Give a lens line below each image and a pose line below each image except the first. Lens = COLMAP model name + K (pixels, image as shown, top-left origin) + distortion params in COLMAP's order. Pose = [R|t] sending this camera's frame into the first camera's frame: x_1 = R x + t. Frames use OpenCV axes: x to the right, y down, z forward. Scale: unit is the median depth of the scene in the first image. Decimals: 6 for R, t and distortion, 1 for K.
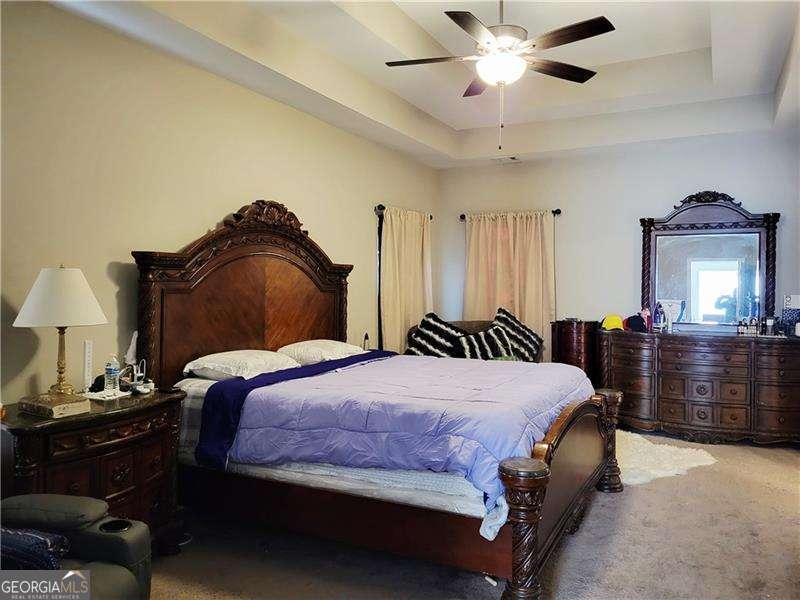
lens RADIAL K [[612.8, 0, 400.7], [0, 612.8, 302.2], [0, 0, 1]] dist [0.027247, -0.003627]
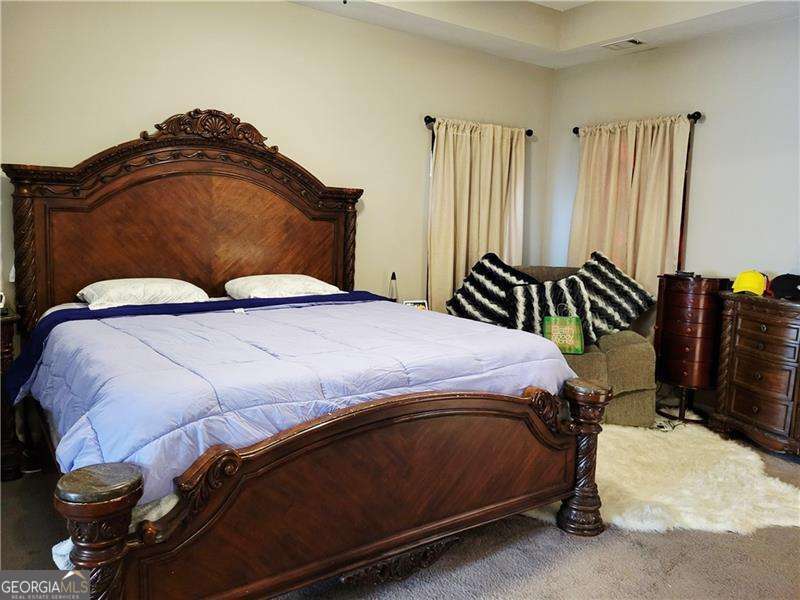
lens RADIAL K [[612.8, 0, 400.3], [0, 612.8, 292.1], [0, 0, 1]] dist [0.027247, -0.003627]
pose [[0.885440, 0.084290, -0.457046, 0.321345], [-0.045305, 0.994386, 0.095619, -0.003007], [0.462540, -0.063959, 0.884288, 0.243877]]
